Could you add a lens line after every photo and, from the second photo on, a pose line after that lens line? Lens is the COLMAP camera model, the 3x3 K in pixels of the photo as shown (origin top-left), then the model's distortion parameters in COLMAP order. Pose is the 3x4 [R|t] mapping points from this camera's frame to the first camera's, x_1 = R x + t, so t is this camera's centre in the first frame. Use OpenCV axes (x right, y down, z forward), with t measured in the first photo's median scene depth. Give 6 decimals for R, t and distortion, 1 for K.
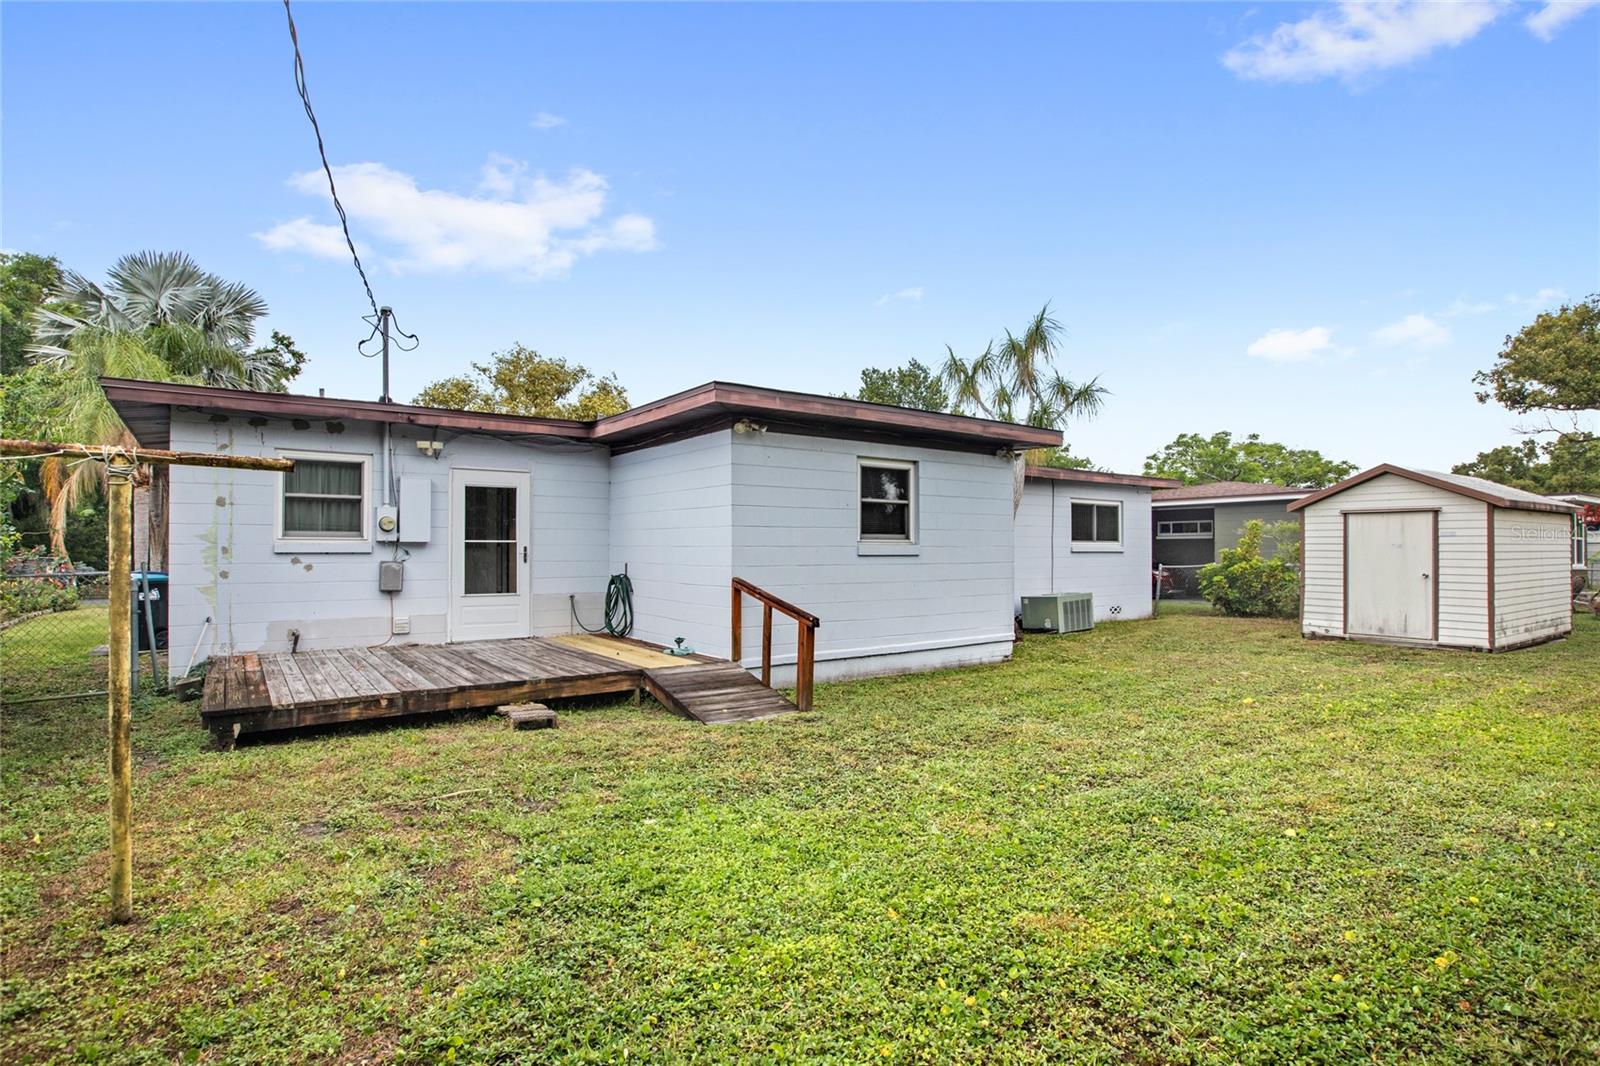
lens RADIAL K [[789.8, 0, 812.6], [0, 789.8, 537.8], [0, 0, 1]] dist [-0.022556, 0.007741]
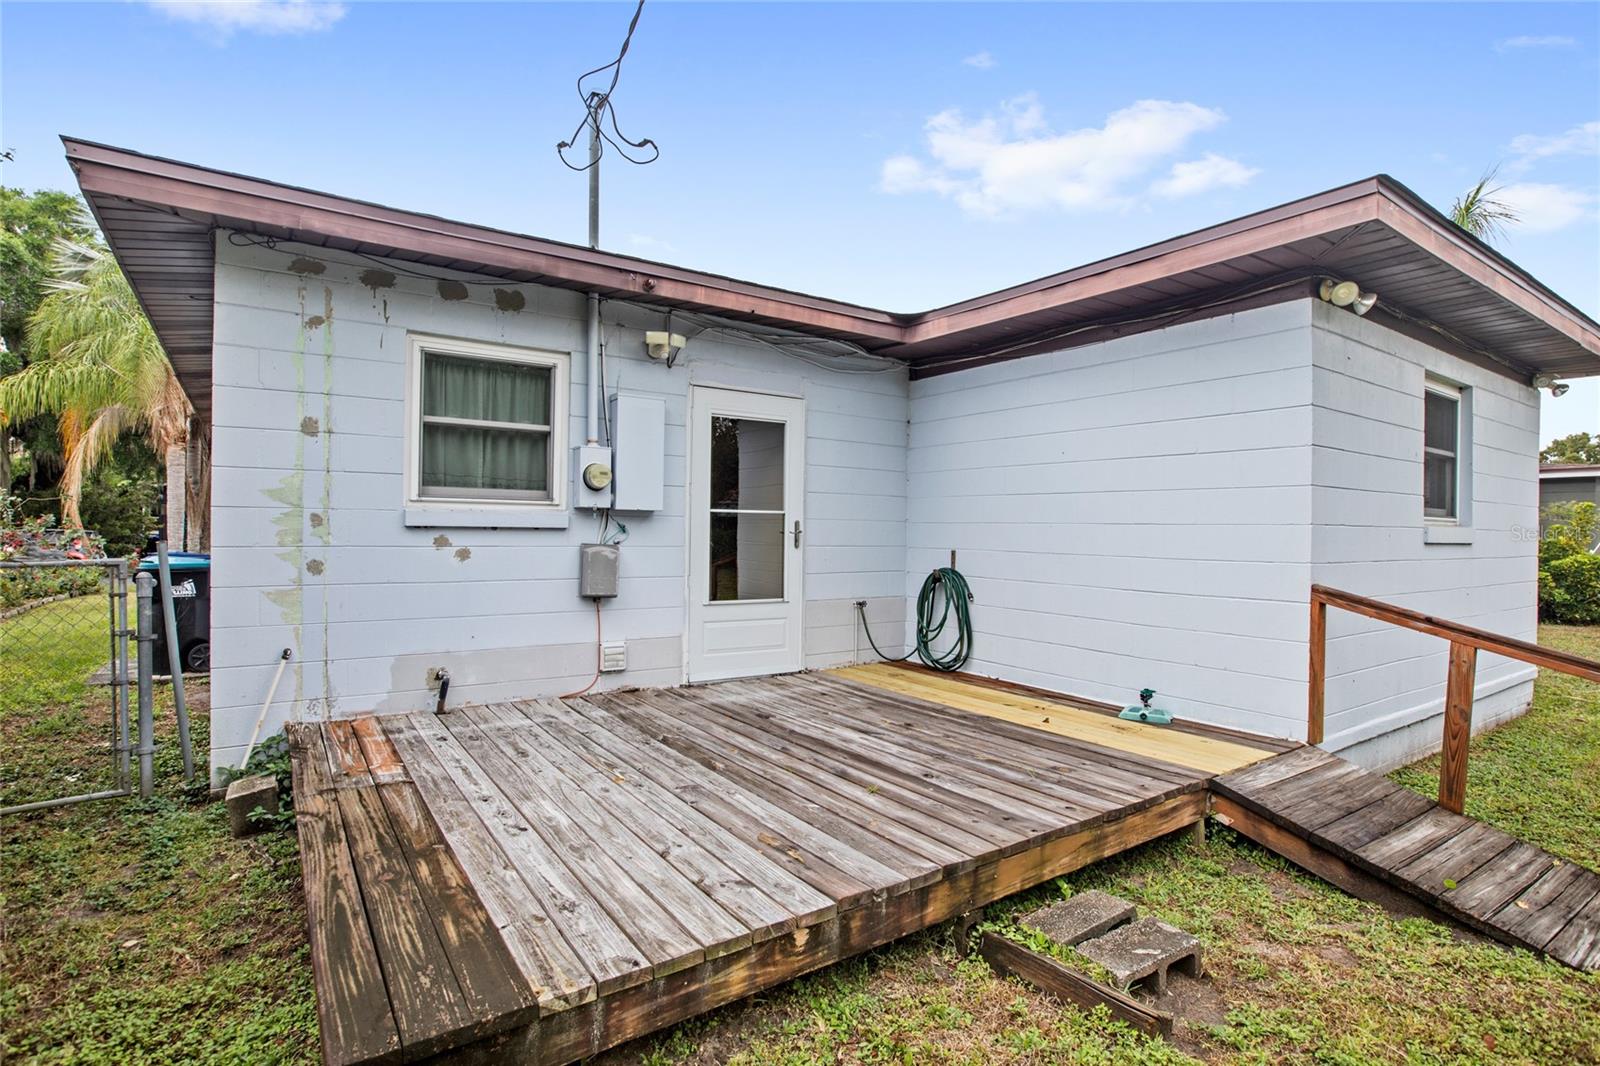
lens RADIAL K [[789.8, 0, 840.1], [0, 789.8, 532.5], [0, 0, 1]] dist [-0.022556, 0.007741]
pose [[0.999879, 0.011722, -0.010273, -0.352585], [-0.011552, 0.999798, 0.016477, 0.010427], [0.010464, -0.016356, 0.999811, 0.427203]]
